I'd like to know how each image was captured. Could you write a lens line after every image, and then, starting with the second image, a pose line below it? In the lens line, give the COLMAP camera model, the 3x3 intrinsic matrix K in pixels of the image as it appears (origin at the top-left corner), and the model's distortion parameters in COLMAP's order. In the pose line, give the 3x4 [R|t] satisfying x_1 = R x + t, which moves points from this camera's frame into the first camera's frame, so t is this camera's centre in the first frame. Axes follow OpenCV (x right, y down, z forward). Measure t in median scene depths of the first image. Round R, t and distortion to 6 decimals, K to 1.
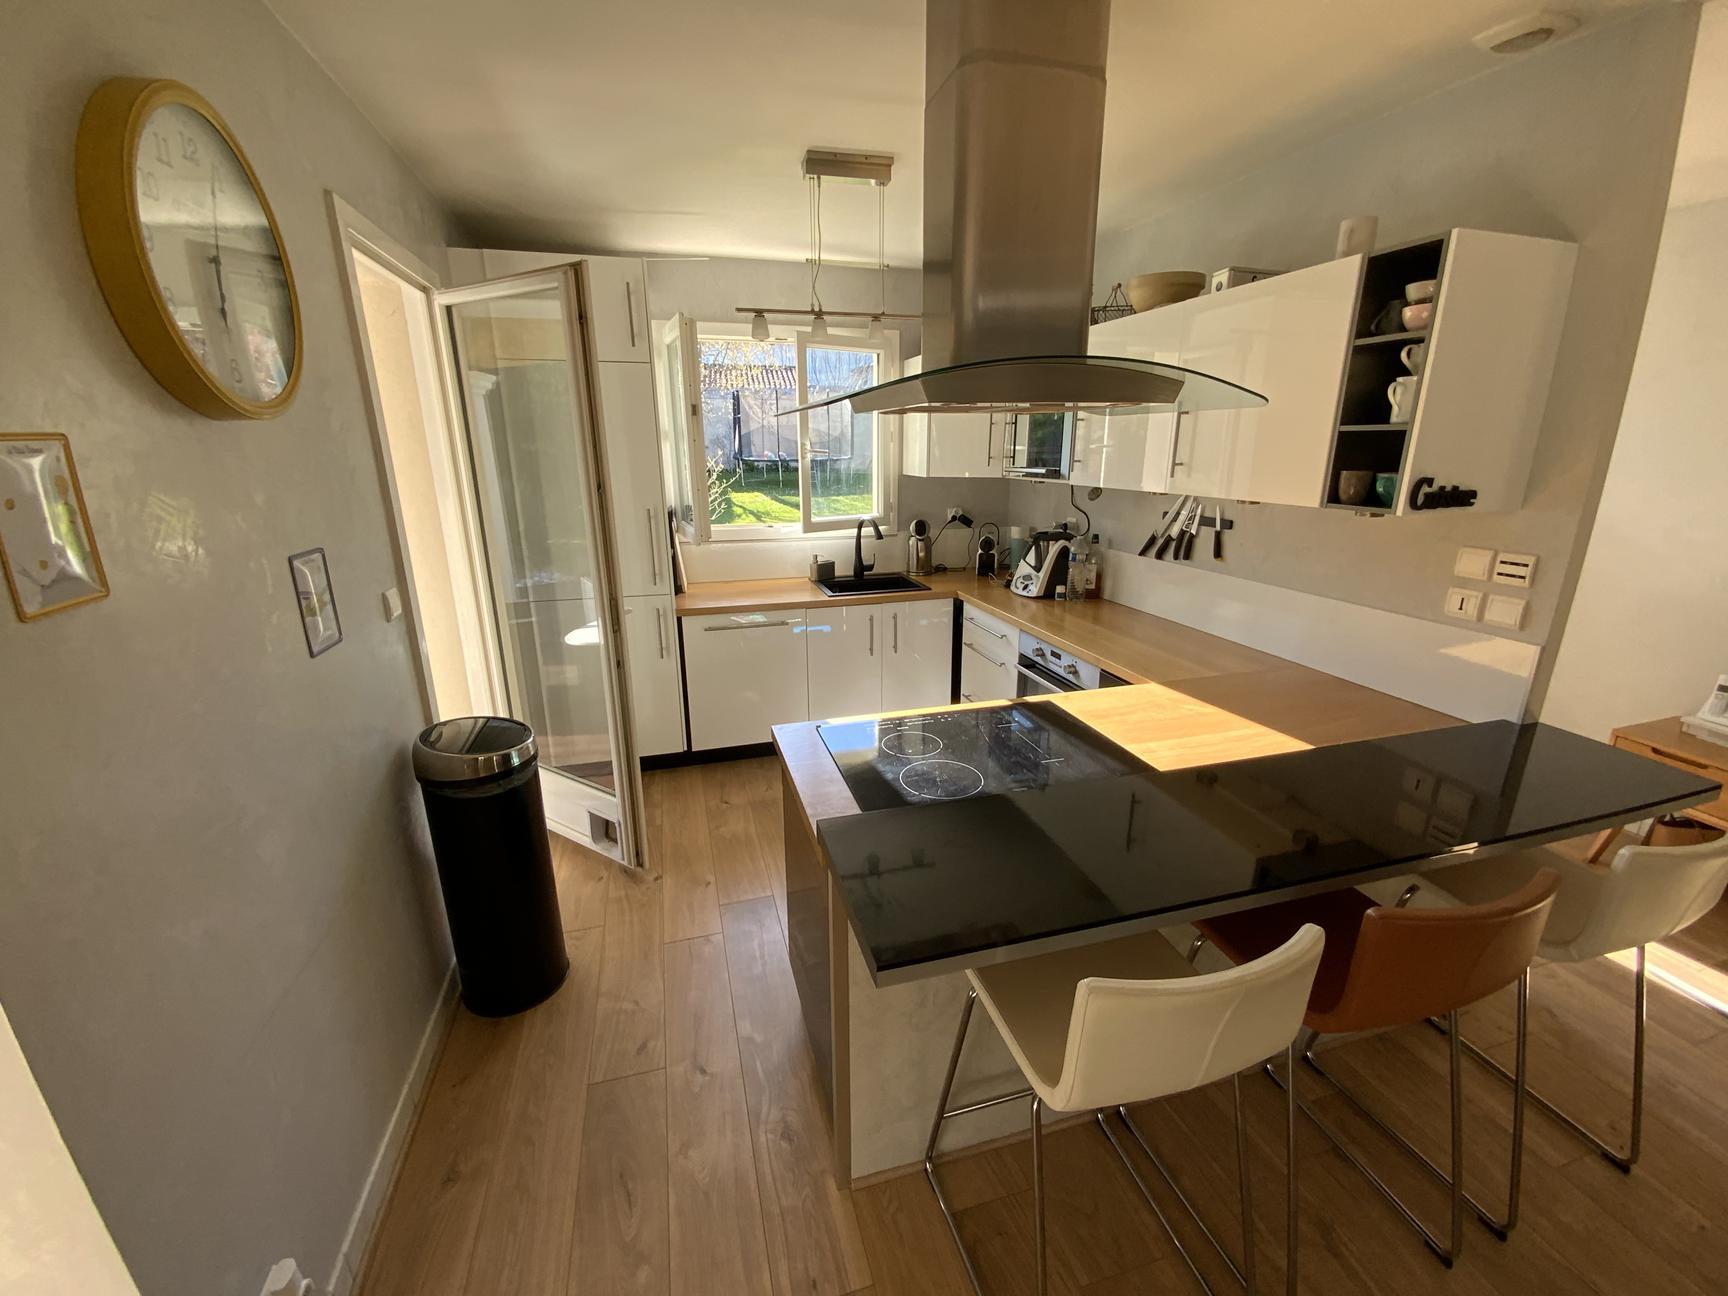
lens RADIAL K [[700.0, 0, 864.0], [0, 700.0, 648.0], [0, 0, 1]] dist [0.031333, -0.024583]
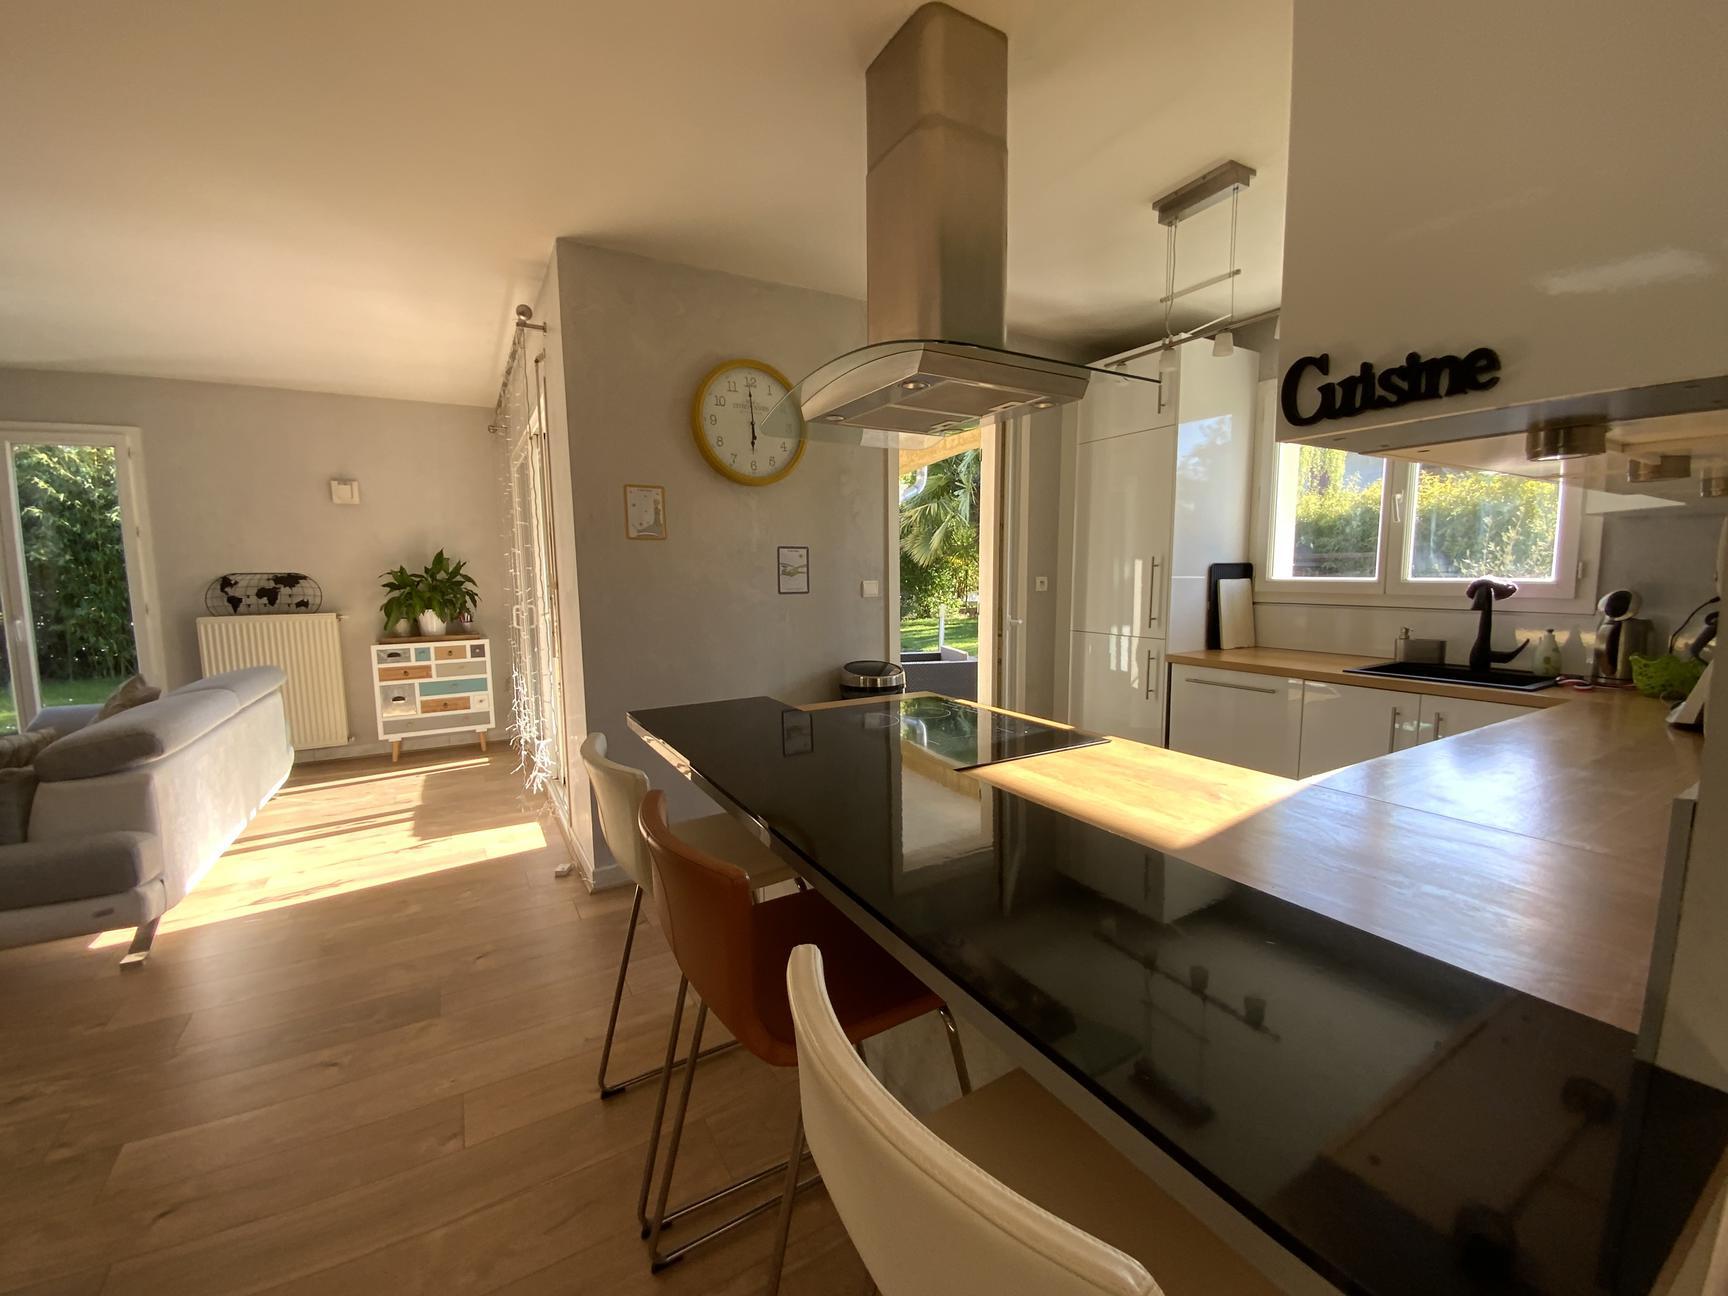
lens RADIAL K [[702.5, 0, 864.0], [0, 702.5, 648.0], [0, 0, 1]] dist [-0.007486, 0.000191]
pose [[0.241421, 0.109091, -0.964269, 0.751179], [-0.259065, 0.964844, 0.044295, 0.006224], [0.935201, 0.239115, 0.261196, 0.395249]]
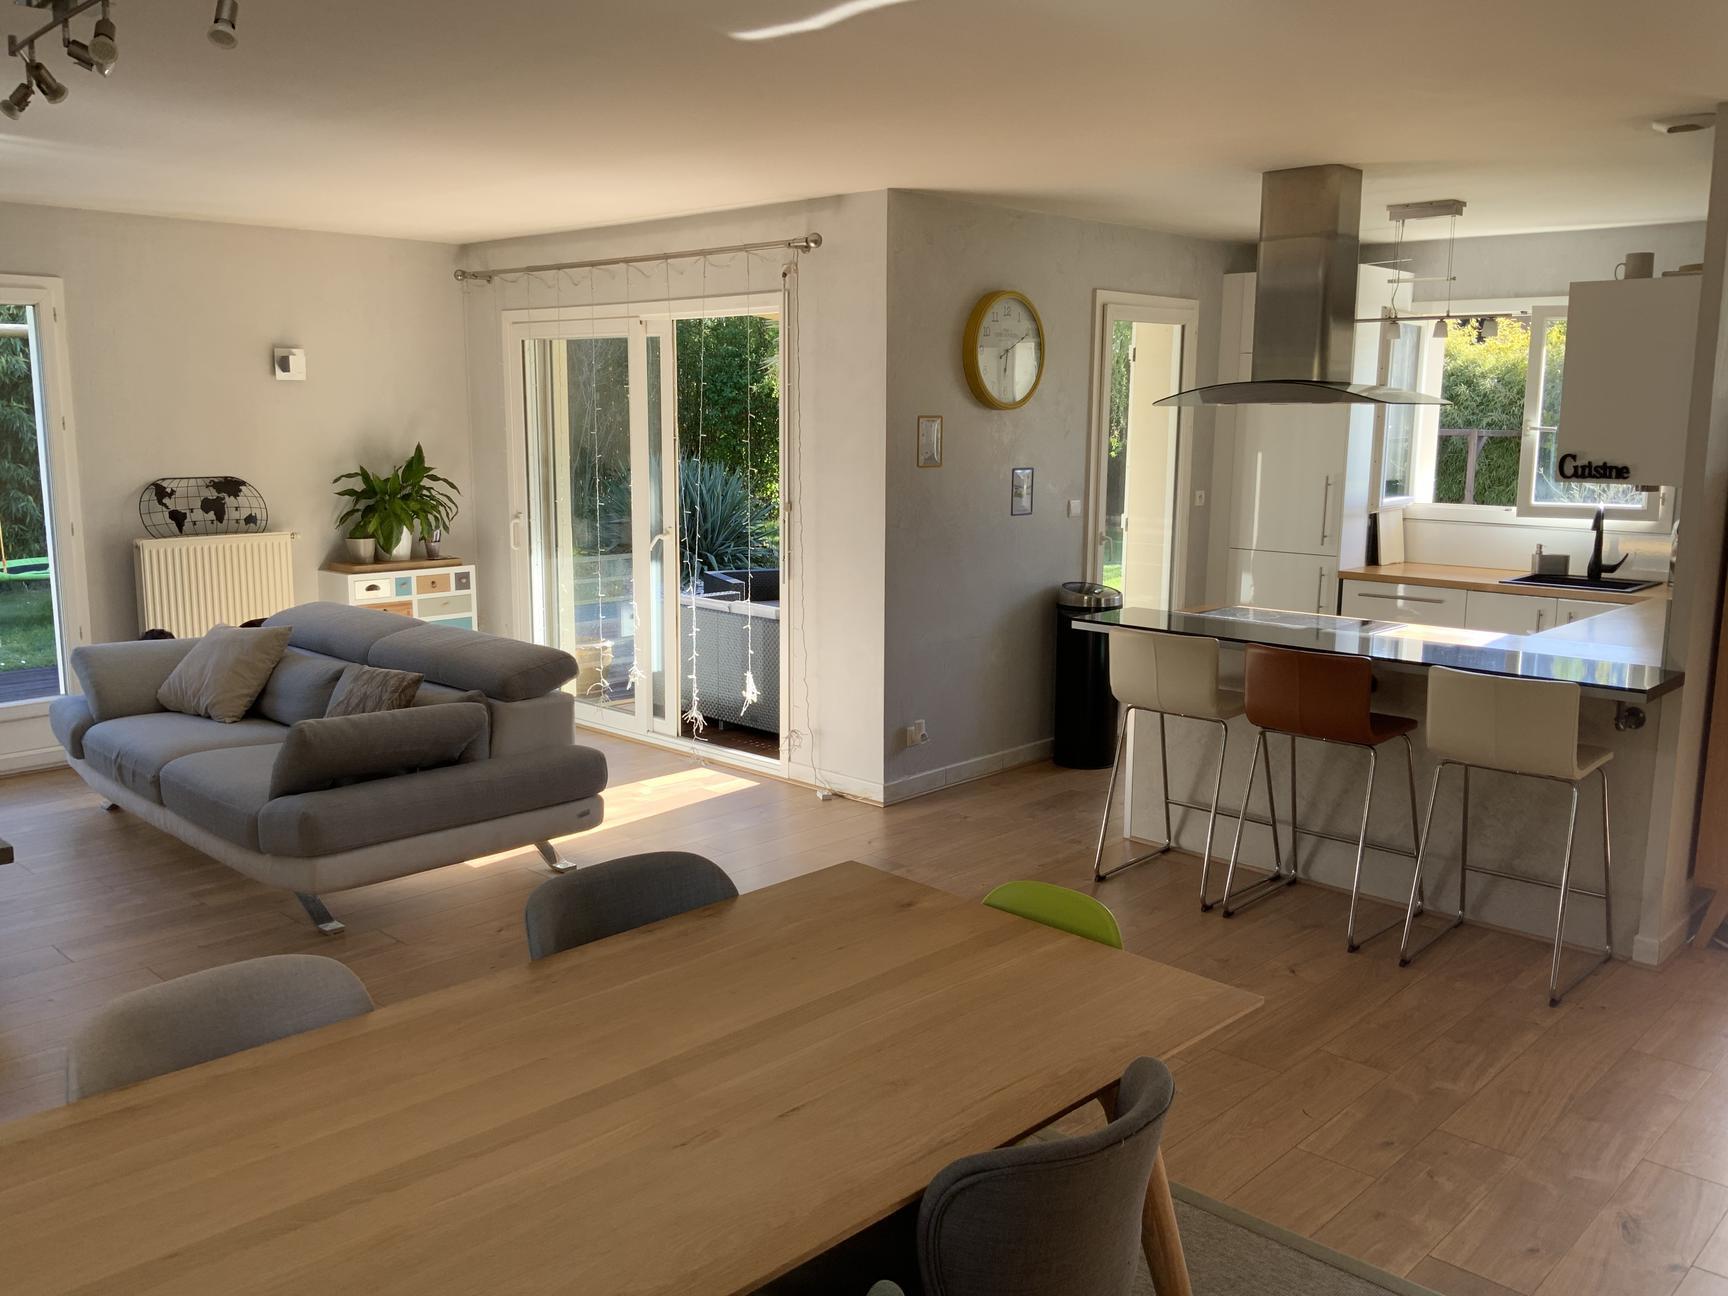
lens RADIAL K [[1422.5, 0, 864.0], [0, 1422.5, 648.0], [0, 0, 1]] dist [-0.004696, -0.008770]
pose [[0.497314, 0.149341, -0.854620, 1.515990], [-0.247699, 0.968512, 0.025104, 0.224779], [0.831459, 0.199204, 0.518646, -0.848637]]
